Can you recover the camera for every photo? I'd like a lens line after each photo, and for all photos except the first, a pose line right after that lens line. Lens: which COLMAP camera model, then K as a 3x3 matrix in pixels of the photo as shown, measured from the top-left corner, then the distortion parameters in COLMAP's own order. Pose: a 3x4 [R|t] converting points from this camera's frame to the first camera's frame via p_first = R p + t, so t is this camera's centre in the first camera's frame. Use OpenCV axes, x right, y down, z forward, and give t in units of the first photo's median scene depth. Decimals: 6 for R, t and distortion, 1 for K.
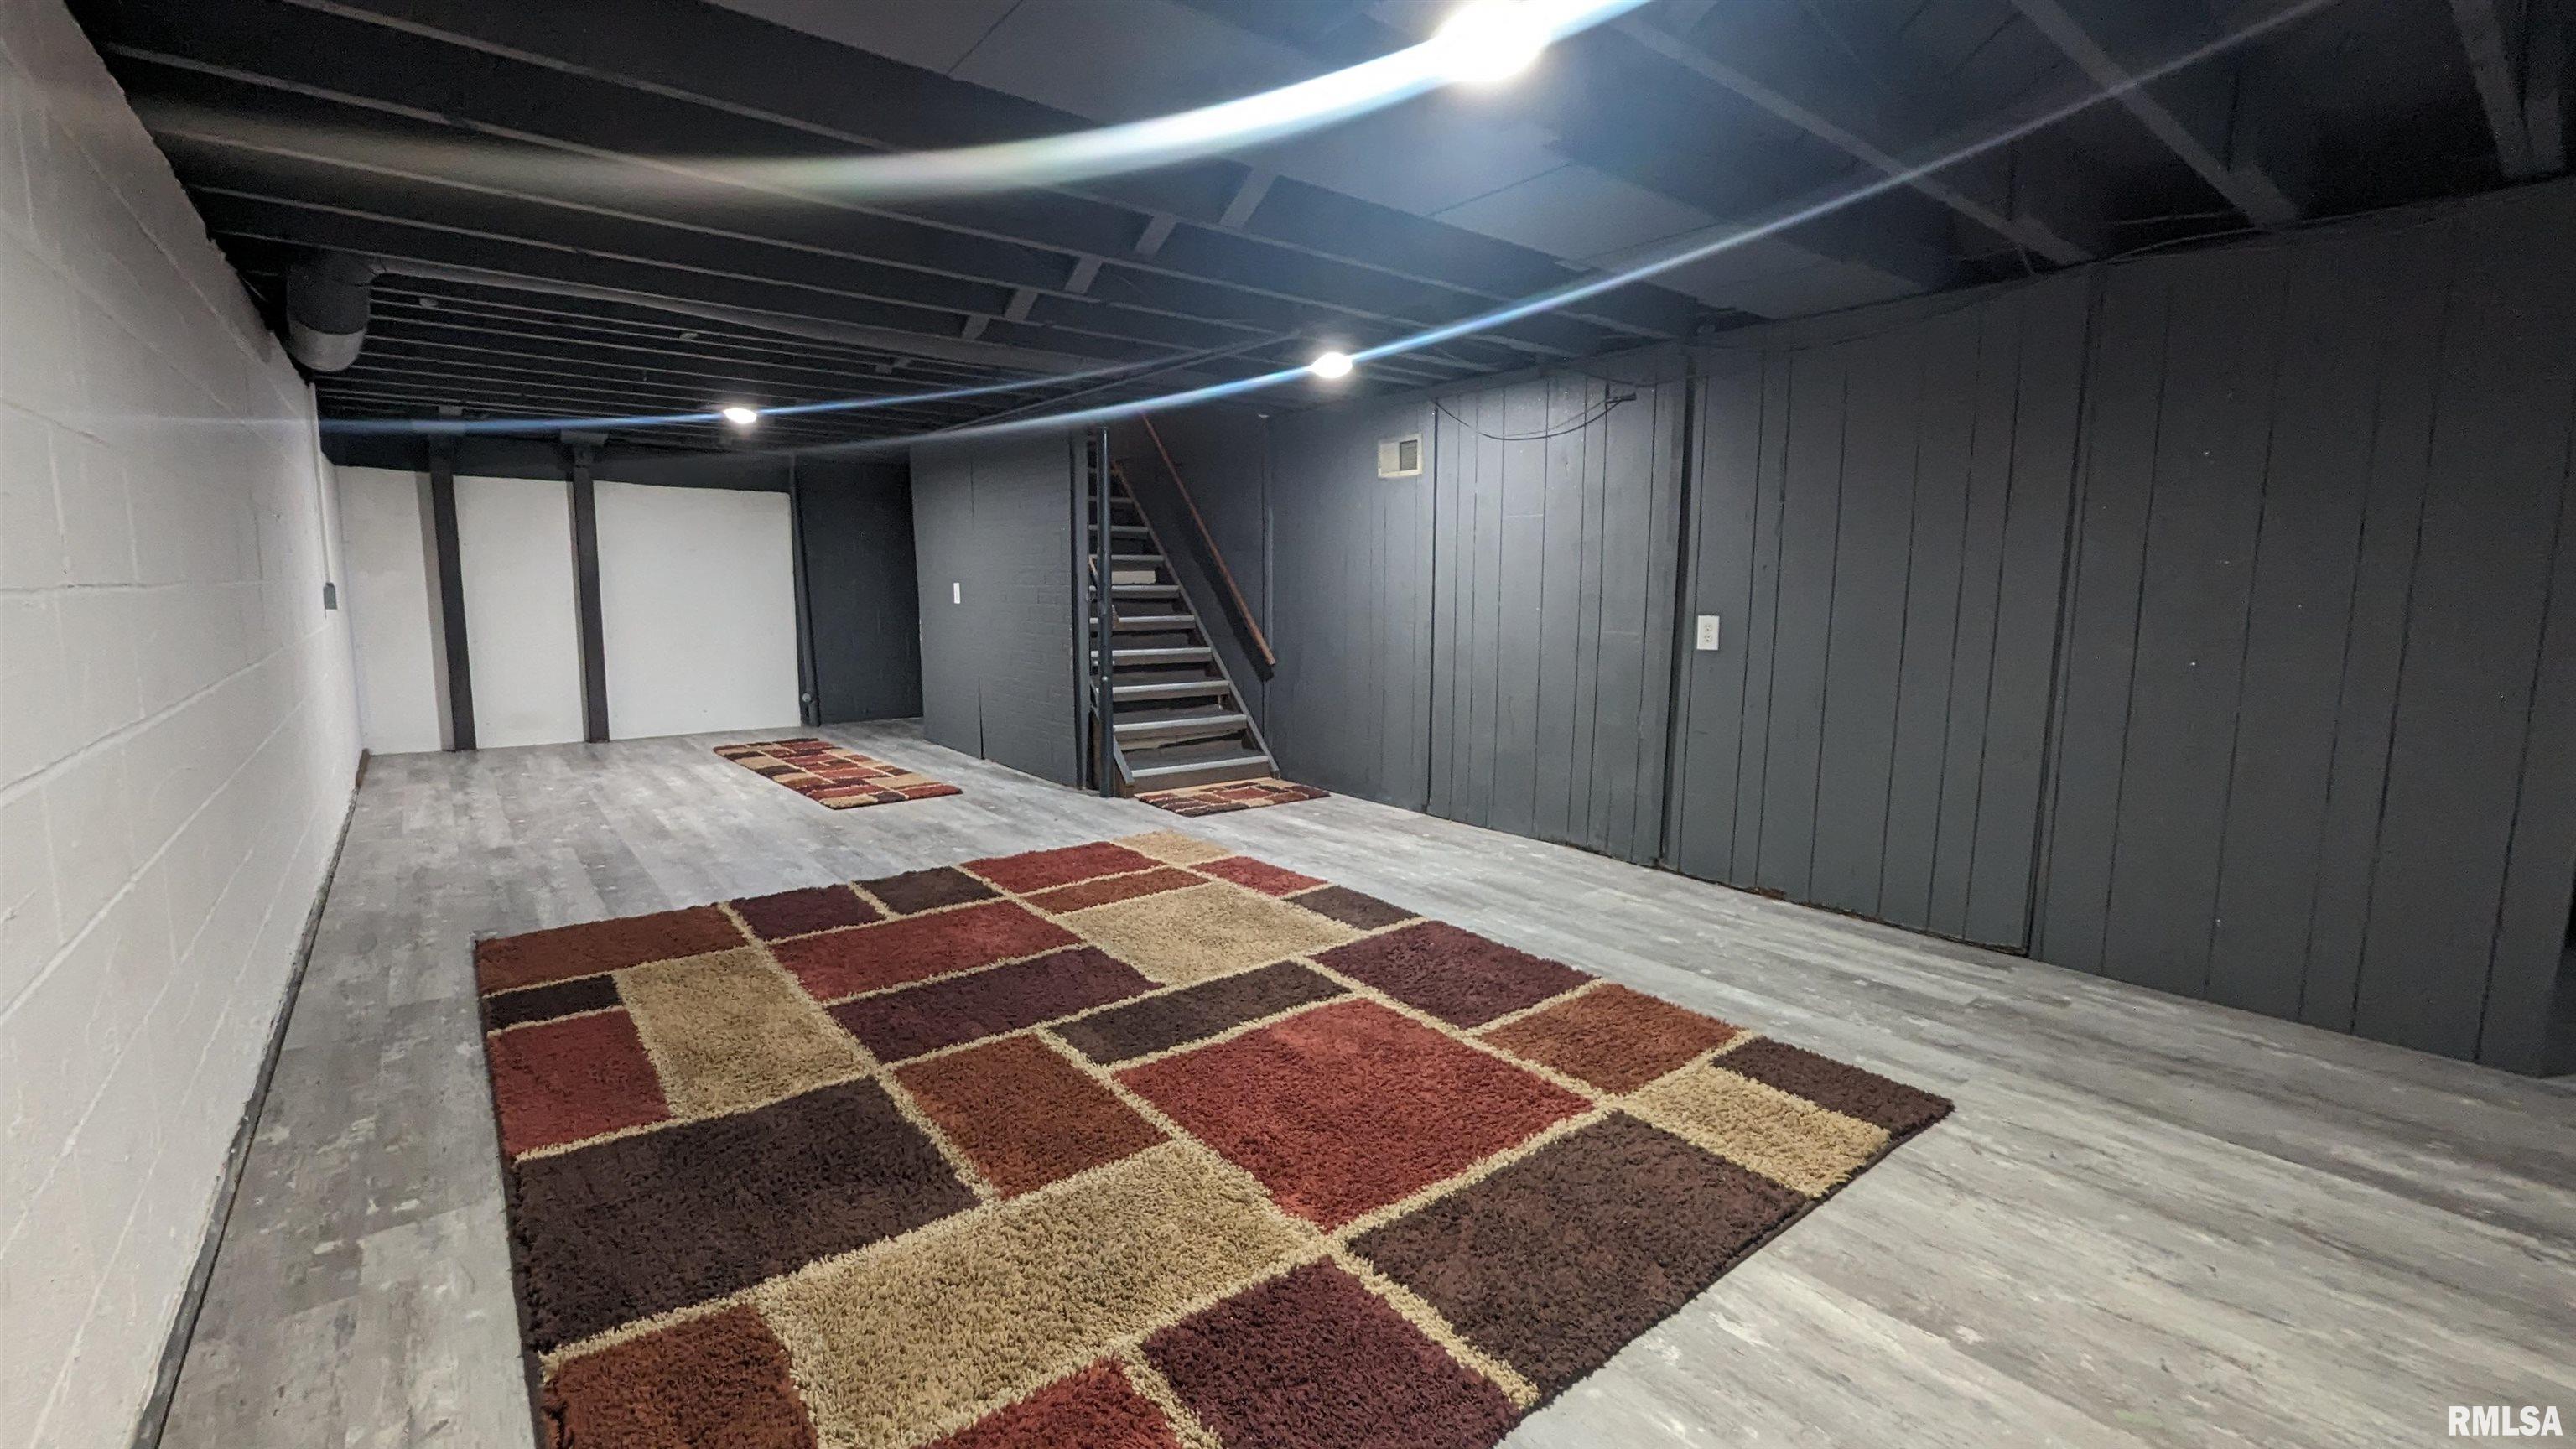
lens RADIAL K [[1069.9, 0, 1285.2], [0, 1069.9, 722.0], [0, 0, 1]] dist [0.000444, -0.000020]
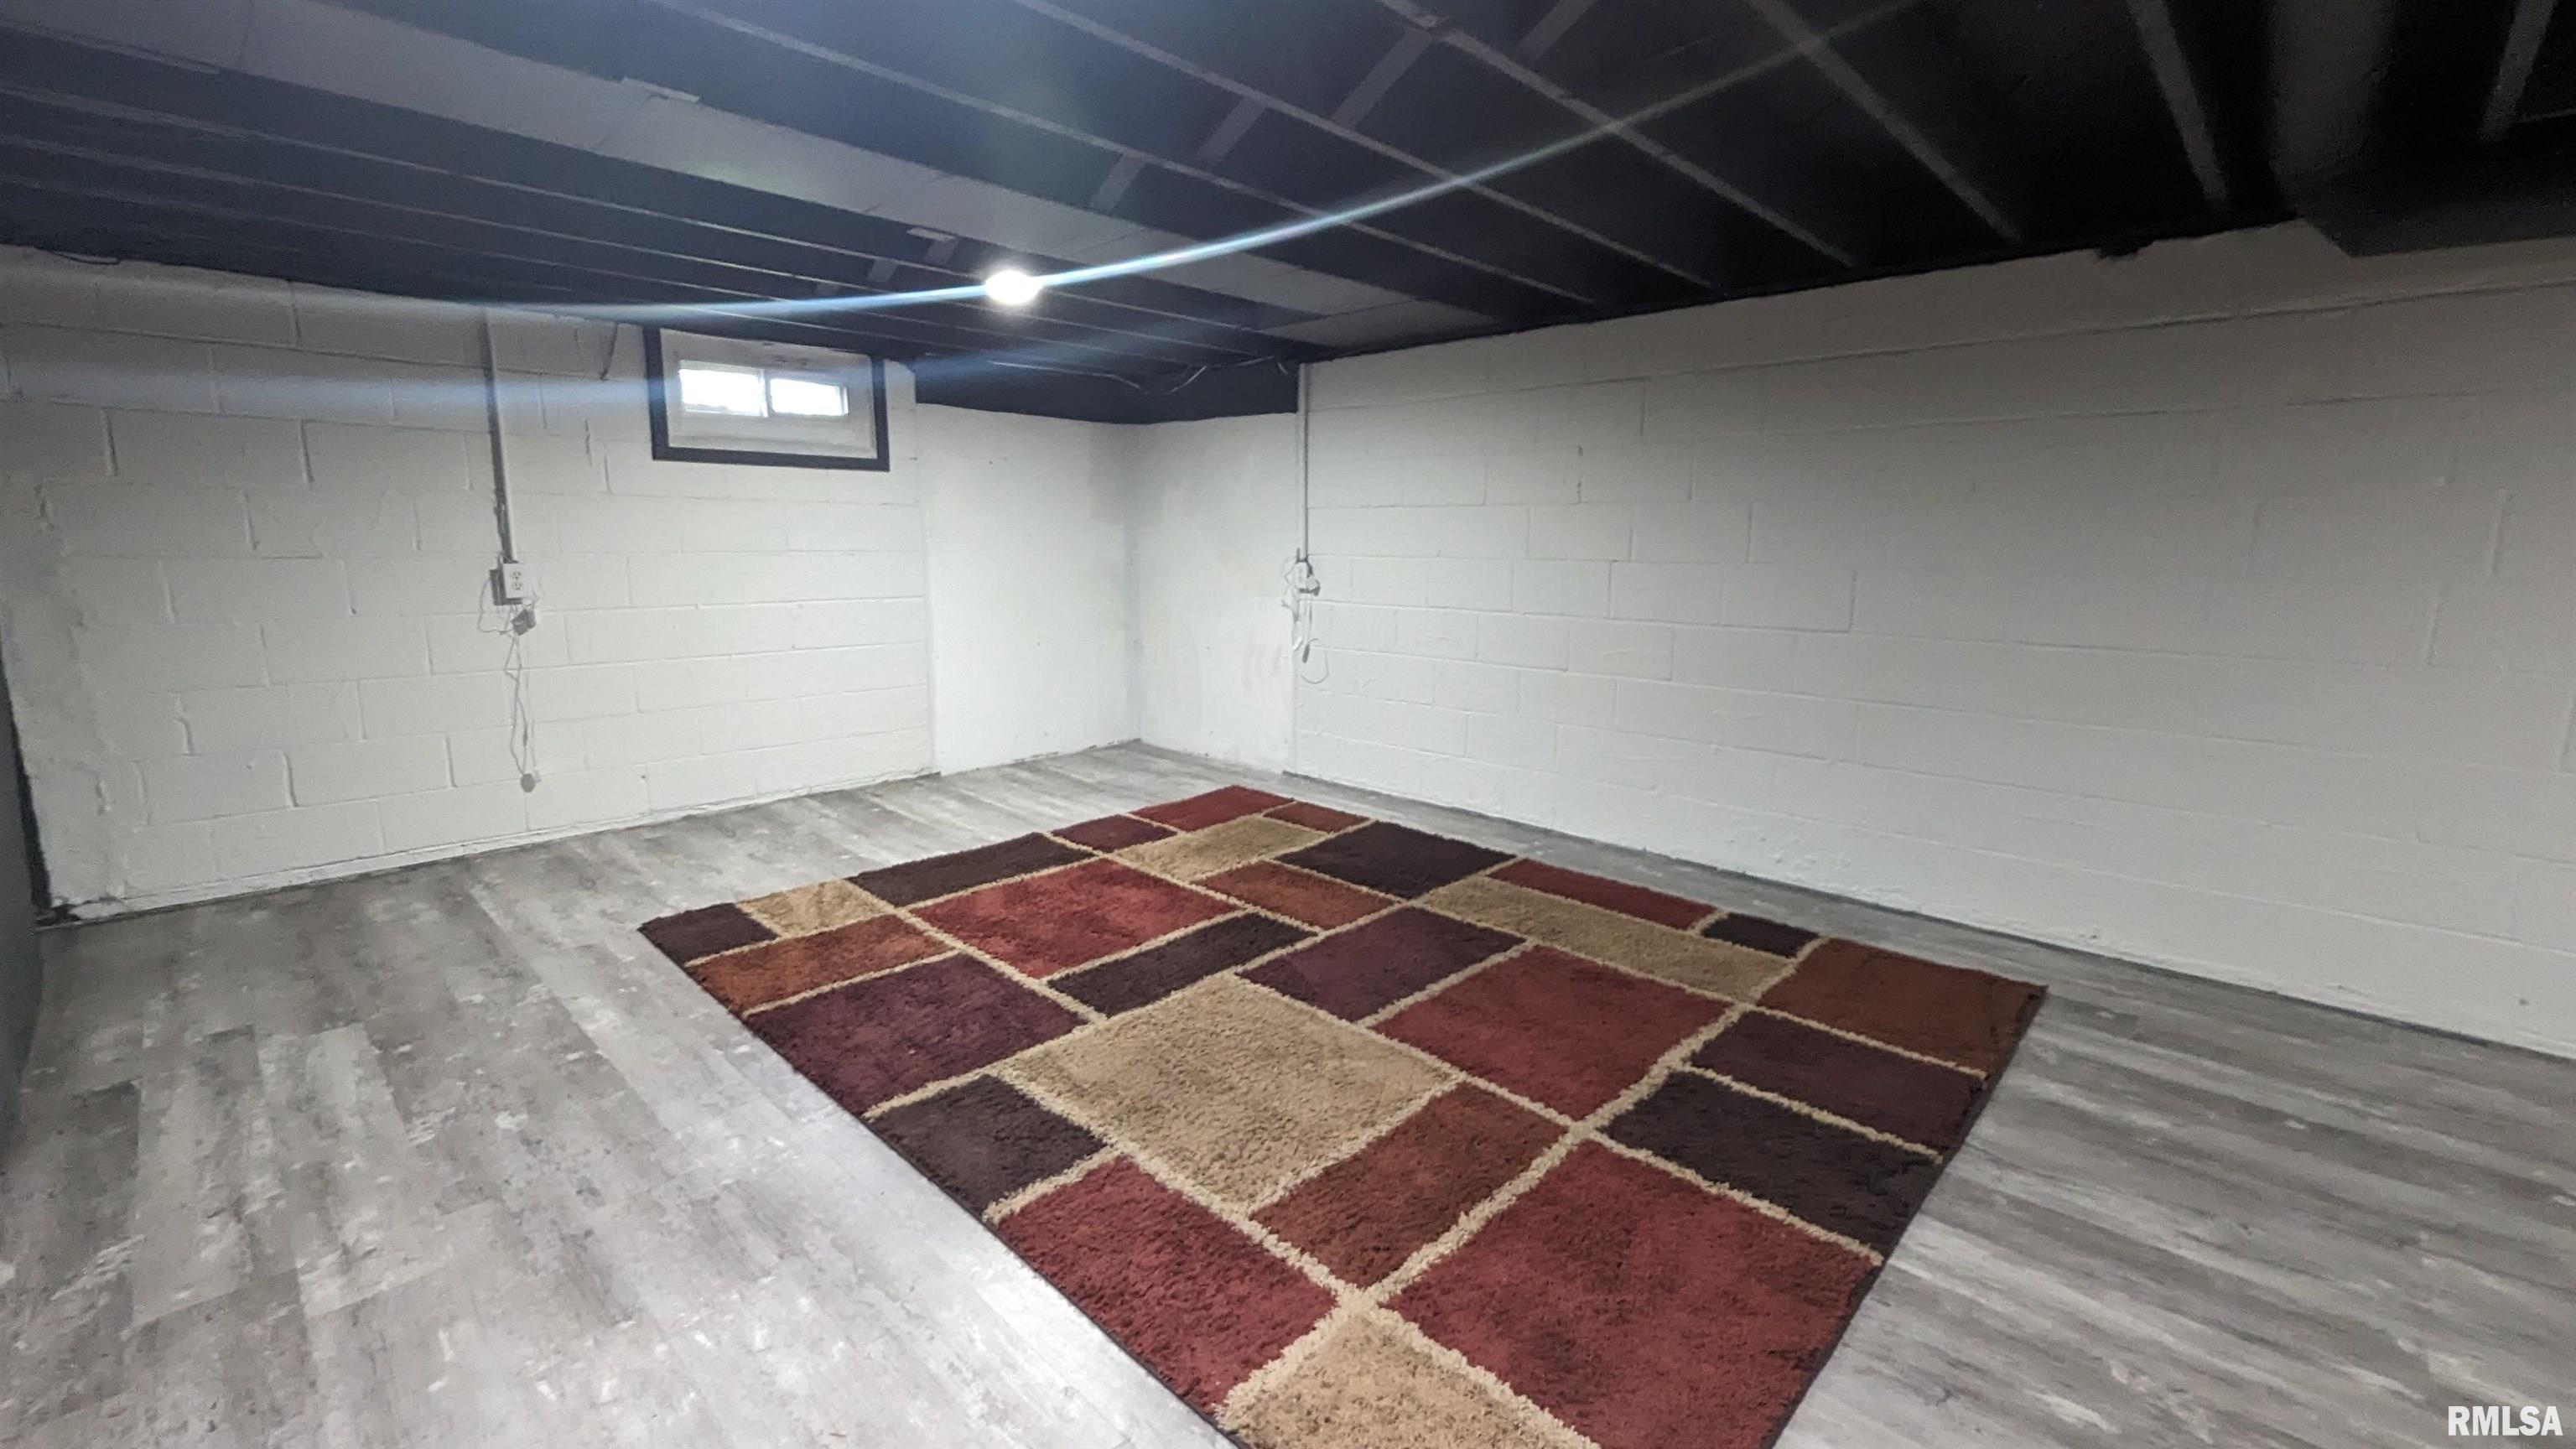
lens RADIAL K [[1069.9, 0, 1288.3], [0, 1069.9, 722.0], [0, 0, 1]] dist [0.000444, -0.000020]
pose [[-0.991743, 0.008510, -0.127962, -0.031458], [-0.029916, 0.954918, 0.295359, -0.258835], [0.124706, 0.296748, -0.946778, 1.798309]]
